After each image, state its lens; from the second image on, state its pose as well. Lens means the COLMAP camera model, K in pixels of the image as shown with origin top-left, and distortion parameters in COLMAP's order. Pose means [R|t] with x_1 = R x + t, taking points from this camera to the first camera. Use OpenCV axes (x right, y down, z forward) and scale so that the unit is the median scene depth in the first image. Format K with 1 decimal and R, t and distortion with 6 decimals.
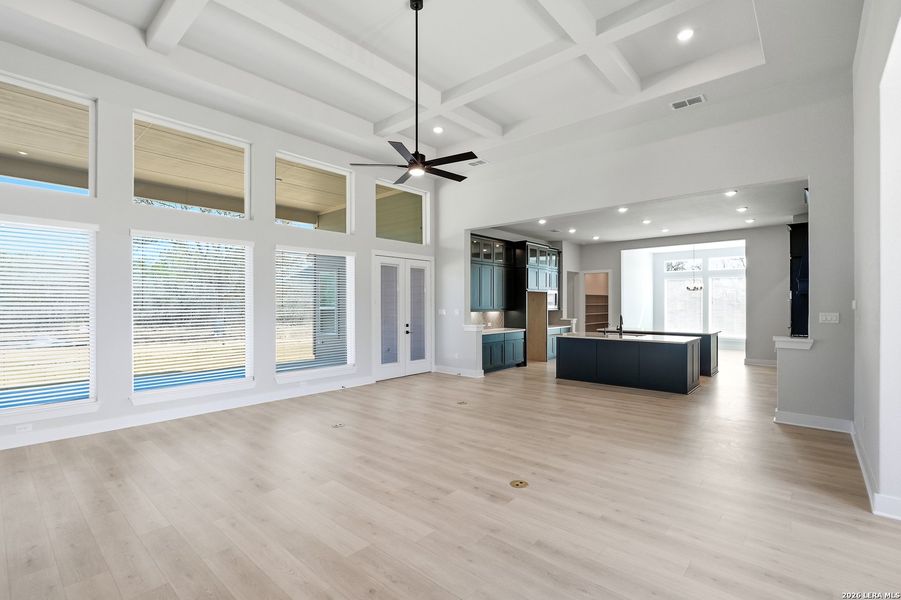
lens RADIAL K [[416.9, 0, 453.1], [0, 416.9, 299.8], [0, 0, 1]] dist [-0.011381, 0.001352]
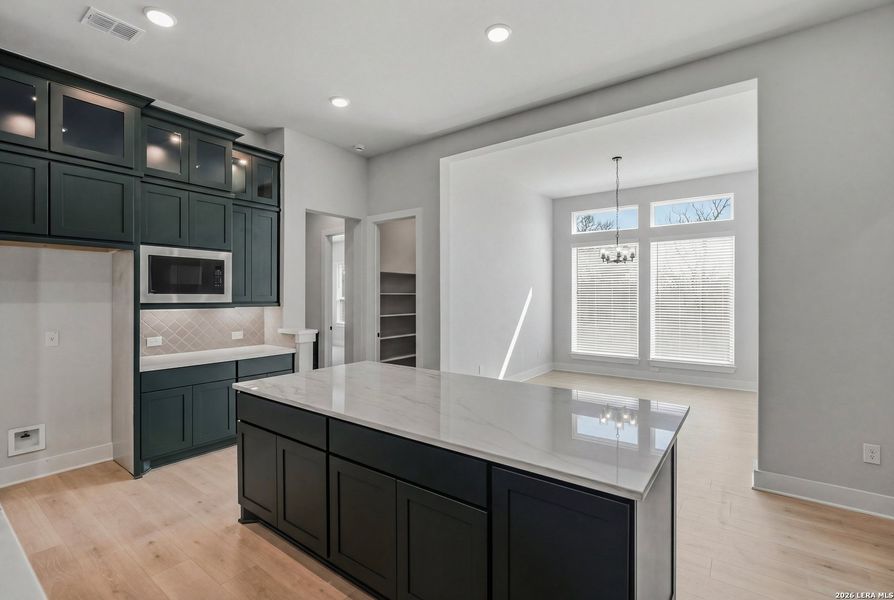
lens RADIAL K [[411.0, 0, 452.9], [0, 411.0, 300.7], [0, 0, 1]] dist [-0.012629, 0.006232]
pose [[0.996380, -0.004490, 0.084890, 0.544194], [0.003416, 0.999912, 0.012798, 0.019931], [-0.084940, -0.012462, 0.996308, 0.855224]]
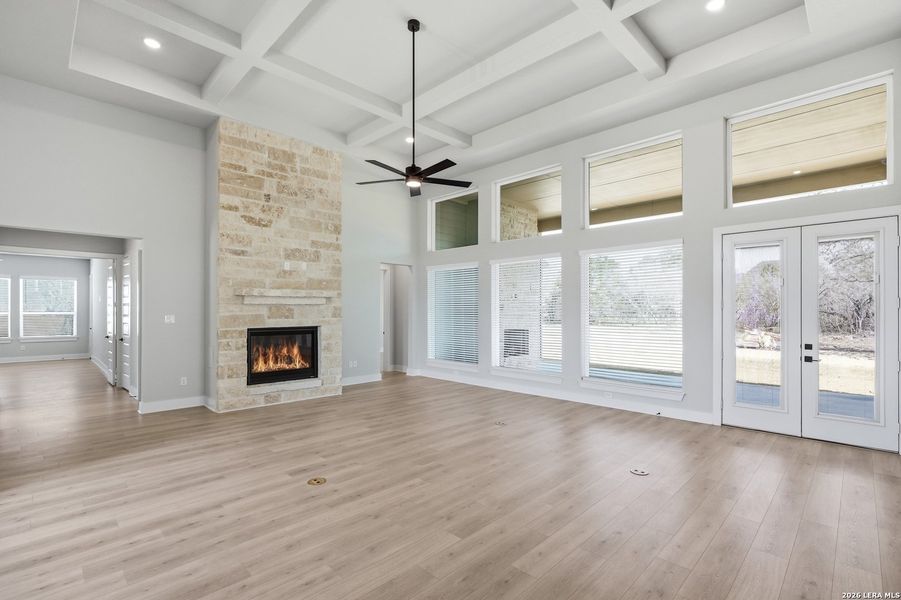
lens RADIAL K [[416.9, 0, 445.1], [0, 416.9, 305.5], [0, 0, 1]] dist [-0.011381, 0.001352]
pose [[-0.078294, -0.011556, -0.996863, 0.467565], [0.010272, 0.999870, -0.012398, 0.009408], [0.996877, -0.011211, -0.078165, 0.562885]]
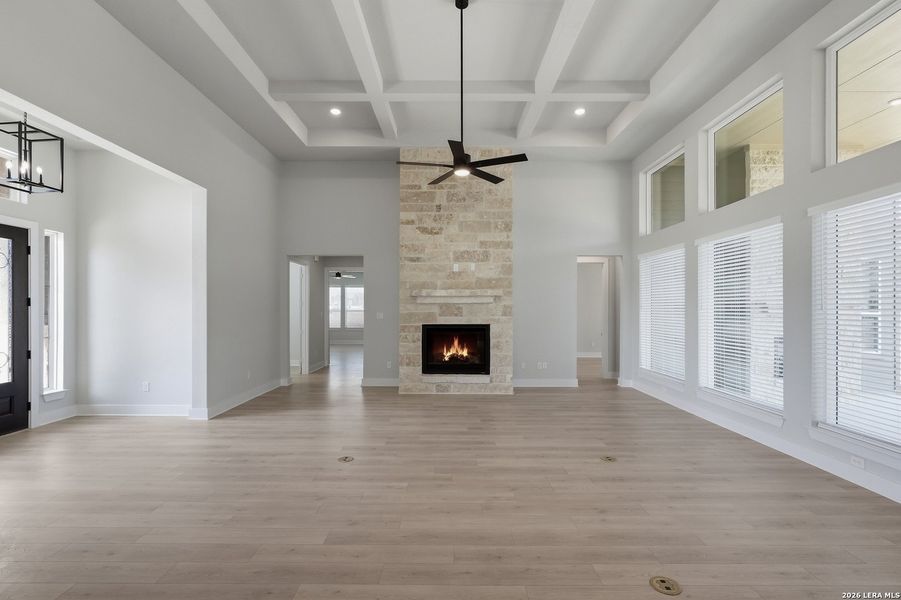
lens RADIAL K [[416.9, 0, 446.8], [0, 416.9, 311.5], [0, 0, 1]] dist [-0.011381, 0.001352]
pose [[-0.759551, 0.003331, -0.650439, 0.282845], [0.004983, 0.999987, -0.000698, 0.011869], [0.650428, -0.003771, -0.759558, 0.834879]]
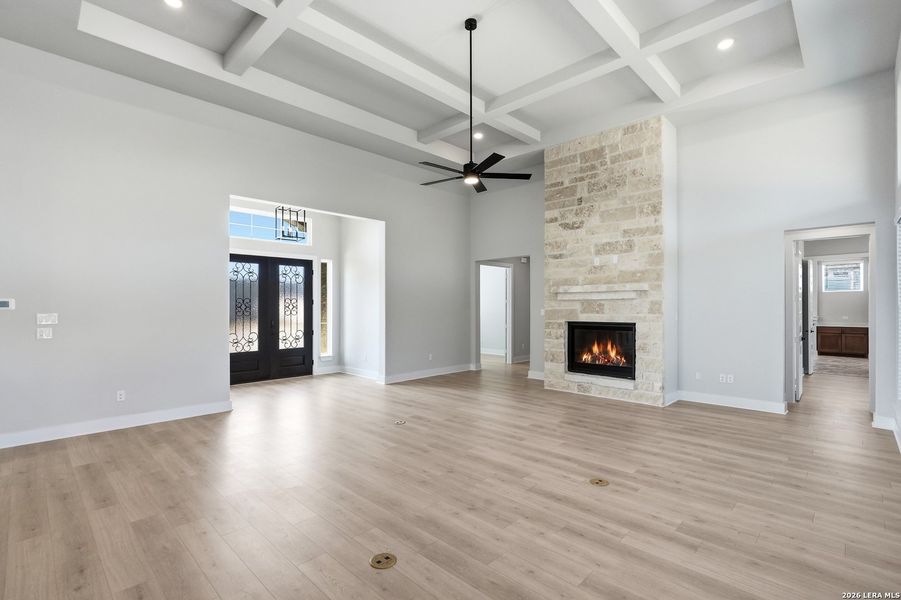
lens RADIAL K [[416.9, 0, 450.3], [0, 416.9, 303.0], [0, 0, 1]] dist [-0.011381, 0.001352]
pose [[-0.998336, 0.001333, 0.057657, -0.045452], [0.000403, 0.999870, -0.016127, 0.013882], [-0.057671, -0.016077, -0.998206, 1.005489]]
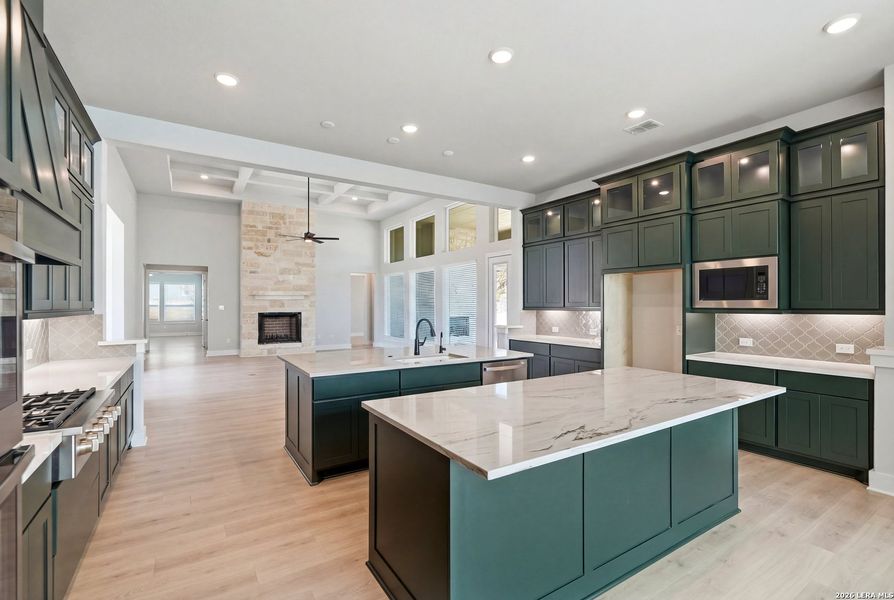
lens RADIAL K [[411.0, 0, 444.2], [0, 411.0, 301.2], [0, 0, 1]] dist [-0.012629, 0.006232]
pose [[-0.293637, -0.006296, -0.955896, 0.855572], [0.011263, 0.999886, -0.010046, 0.019394], [0.955851, -0.013716, -0.293533, 1.121738]]
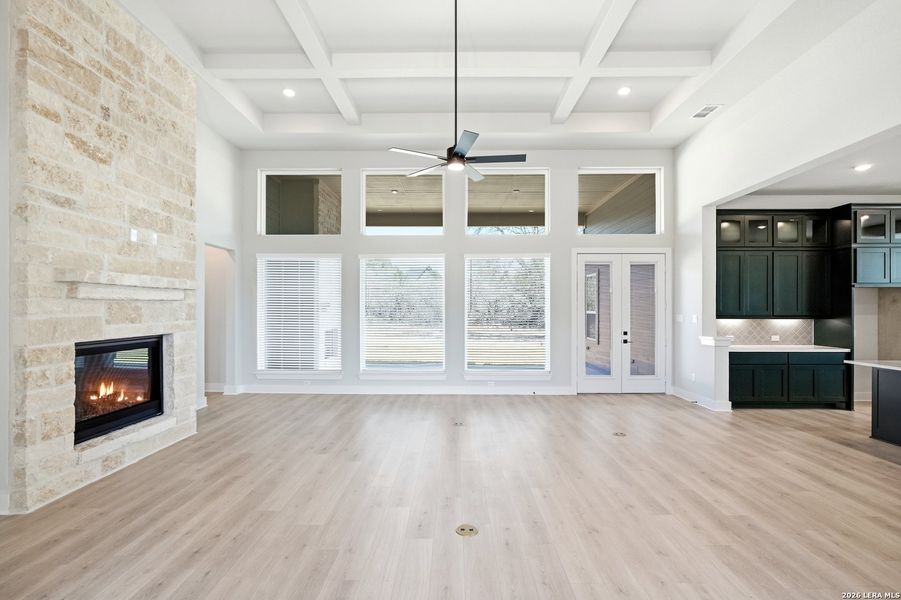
lens RADIAL K [[416.9, 0, 446.0], [0, 416.9, 307.9], [0, 0, 1]] dist [-0.011381, 0.001352]
pose [[0.641091, -0.000057, -0.767465, 0.300754], [0.006065, 0.999969, 0.004993, 0.003733], [0.767441, -0.007855, 0.641071, 0.183430]]
